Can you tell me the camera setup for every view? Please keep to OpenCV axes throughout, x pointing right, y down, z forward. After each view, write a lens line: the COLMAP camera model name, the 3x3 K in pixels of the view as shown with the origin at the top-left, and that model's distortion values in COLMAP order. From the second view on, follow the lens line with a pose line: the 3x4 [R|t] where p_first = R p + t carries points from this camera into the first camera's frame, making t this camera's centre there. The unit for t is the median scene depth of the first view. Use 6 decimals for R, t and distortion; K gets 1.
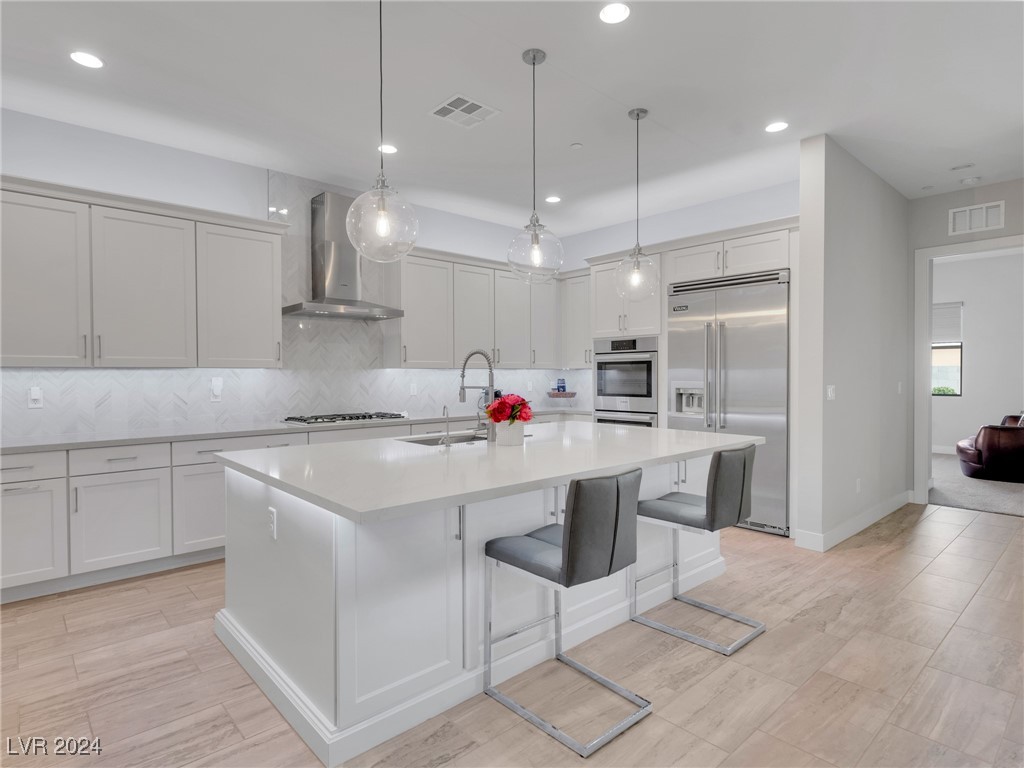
lens RADIAL K [[555.9, 0, 506.3], [0, 555.9, 384.3], [0, 0, 1]] dist [0.009212, -0.004509]
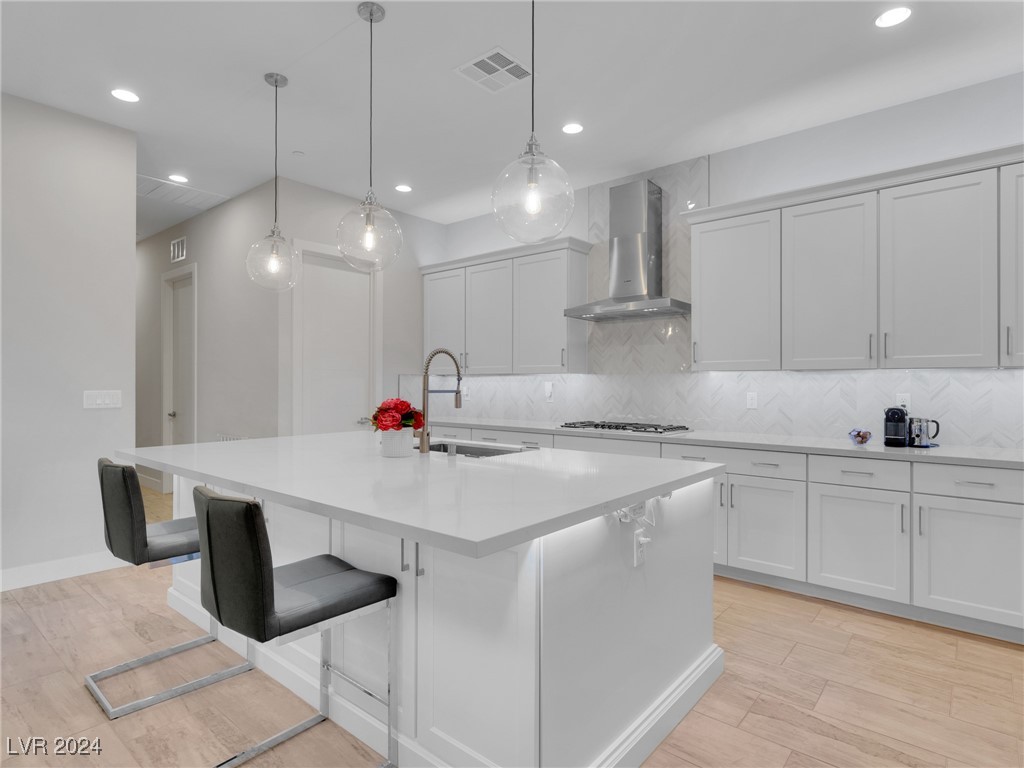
lens RADIAL K [[555.9, 0, 508.3], [0, 555.9, 384.5], [0, 0, 1]] dist [0.009212, -0.004509]
pose [[0.137016, 0.006899, -0.990545, 0.592970], [-0.021377, 0.999763, 0.004006, -0.008723], [0.990338, 0.020626, 0.137131, 0.692053]]
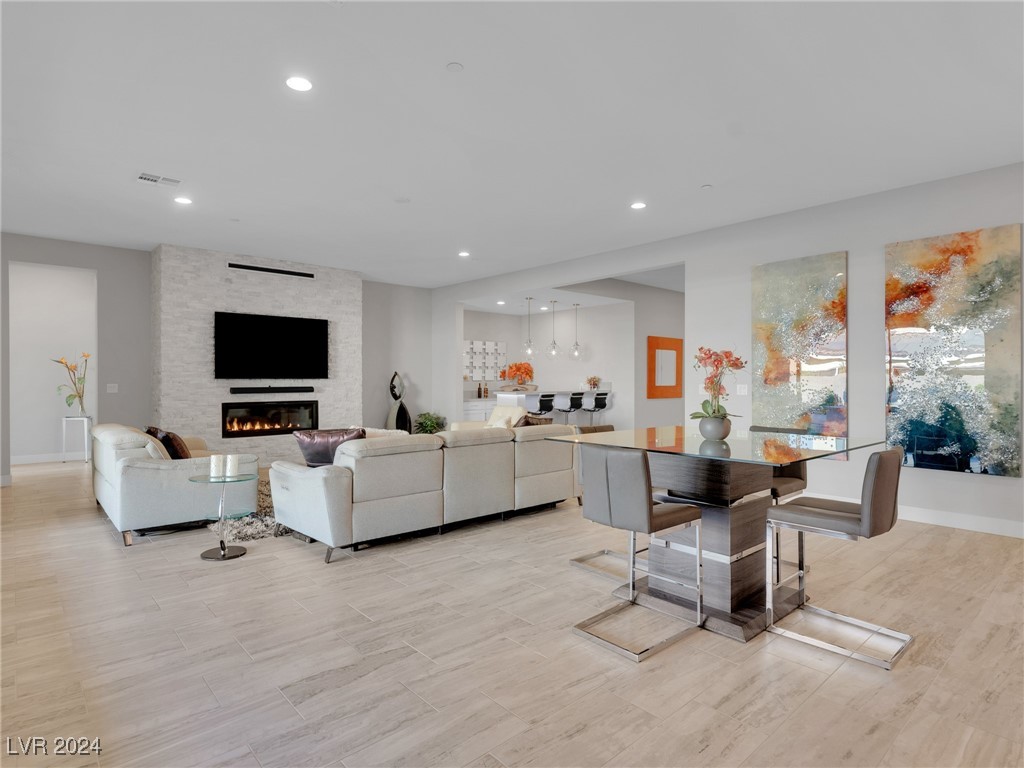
lens RADIAL K [[555.9, 0, 510.5], [0, 555.9, 382.6], [0, 0, 1]] dist [0.009212, -0.004509]
pose [[-0.999998, 0.001843, 0.000091, 0.667520], [0.001844, 0.999764, 0.021639, -0.009618], [-0.000051, 0.021639, -0.999766, 0.835103]]
